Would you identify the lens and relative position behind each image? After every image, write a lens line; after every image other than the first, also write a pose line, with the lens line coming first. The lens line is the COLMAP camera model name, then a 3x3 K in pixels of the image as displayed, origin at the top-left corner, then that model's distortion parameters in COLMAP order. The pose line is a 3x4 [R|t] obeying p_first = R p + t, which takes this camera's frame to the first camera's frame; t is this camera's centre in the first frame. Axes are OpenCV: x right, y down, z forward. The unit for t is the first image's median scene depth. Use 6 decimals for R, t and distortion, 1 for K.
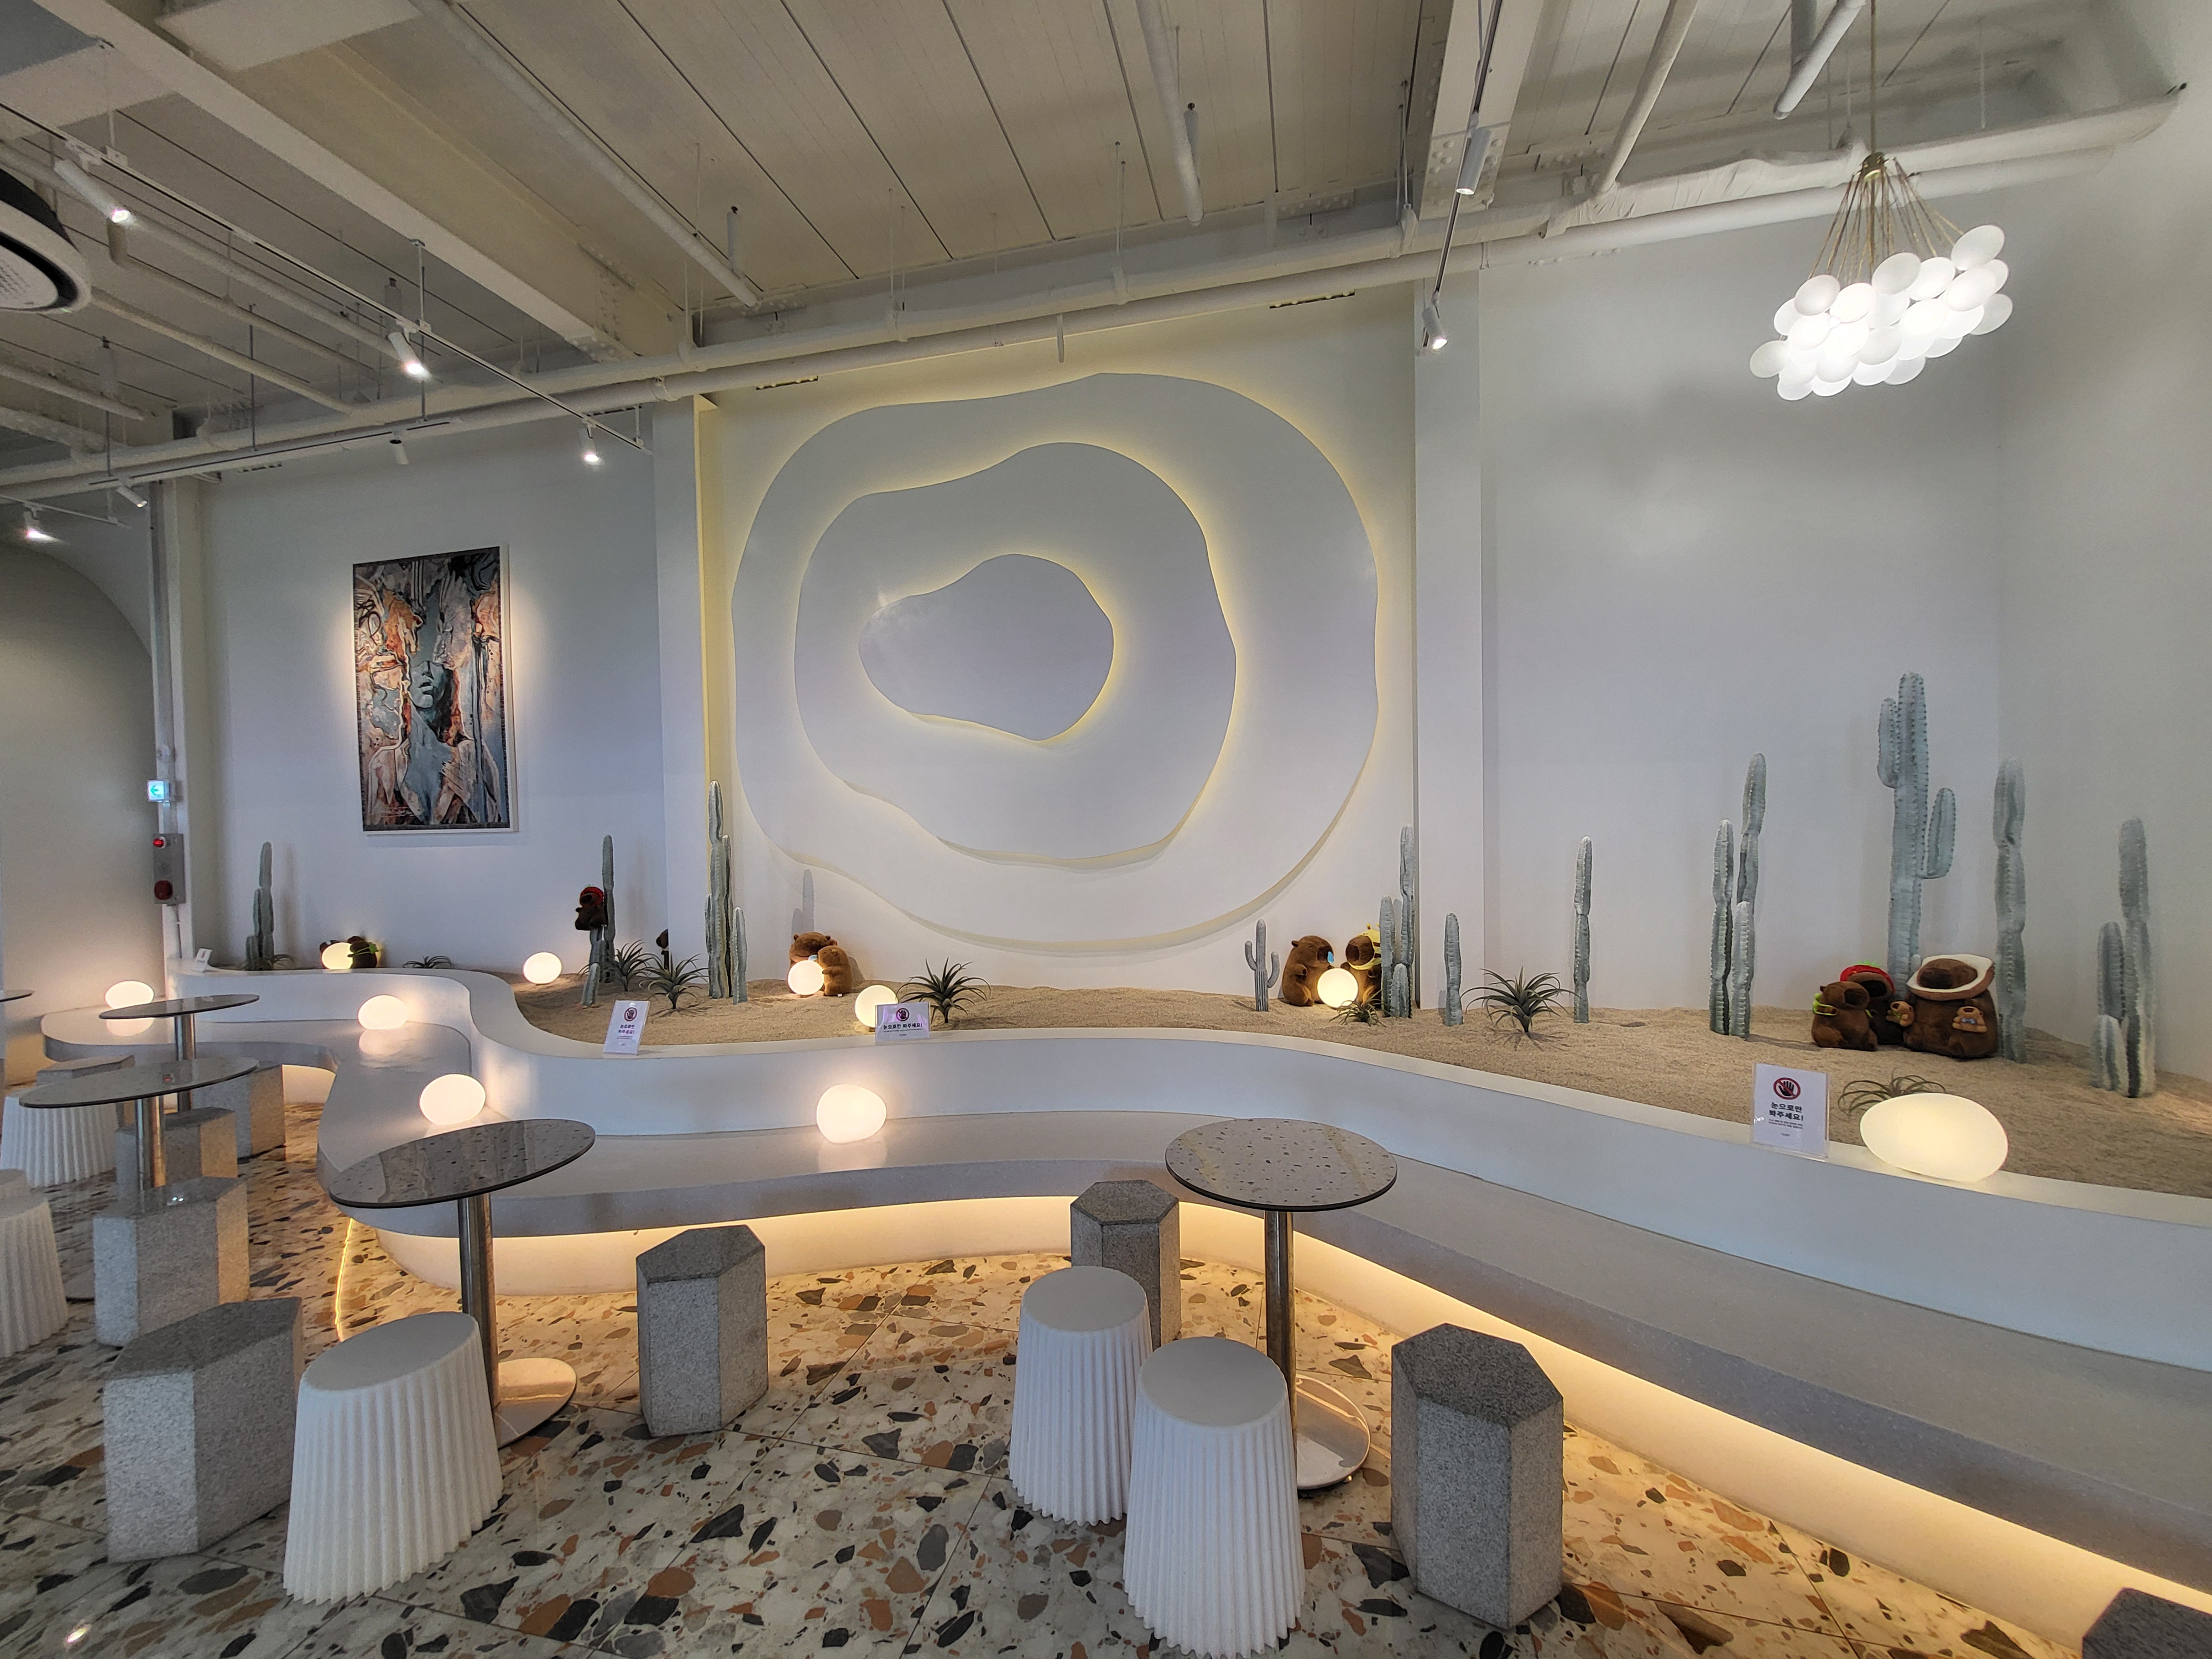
lens RADIAL K [[872.2, 0, 1103.9], [0, 872.2, 839.1], [0, 0, 1]] dist [0.000725, 0.000877]
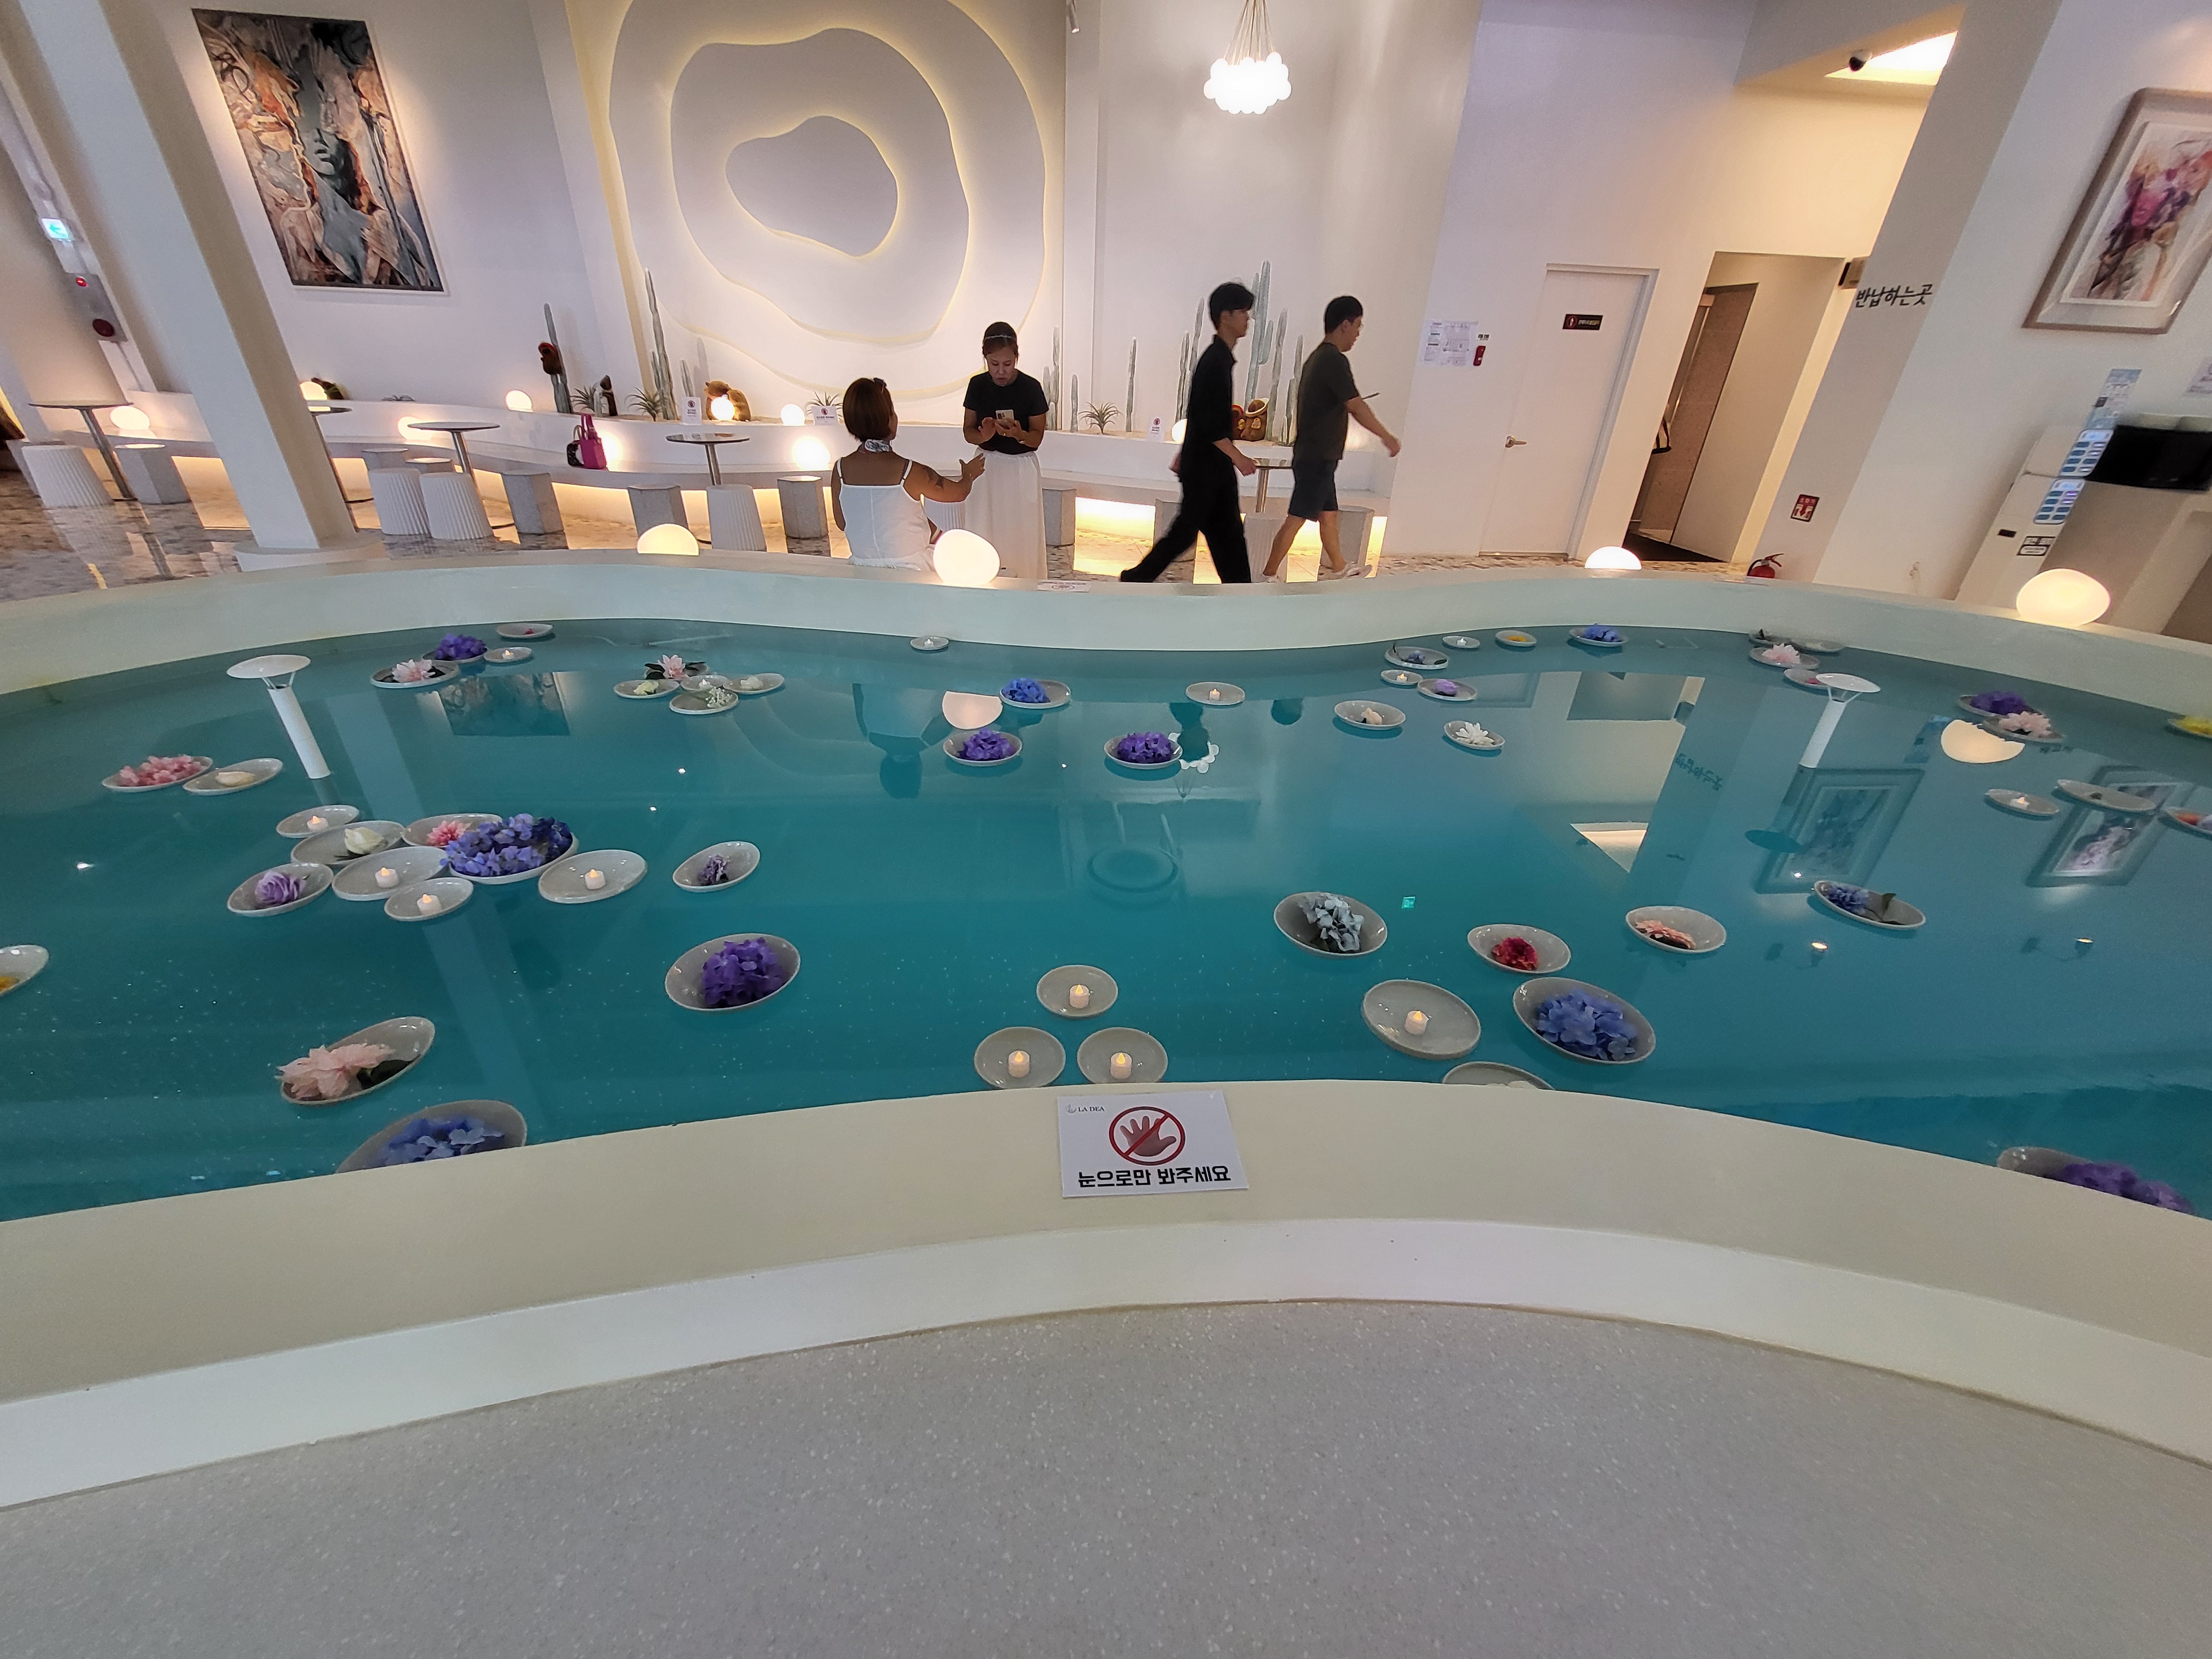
lens RADIAL K [[872.2, 0, 1103.3], [0, 872.2, 838.0], [0, 0, 1]] dist [0.000725, 0.000877]
pose [[0.945222, -0.117200, 0.304664, -0.213041], [-0.046003, 0.876182, 0.479780, 0.033422], [-0.323171, -0.467514, 0.822794, -0.870271]]
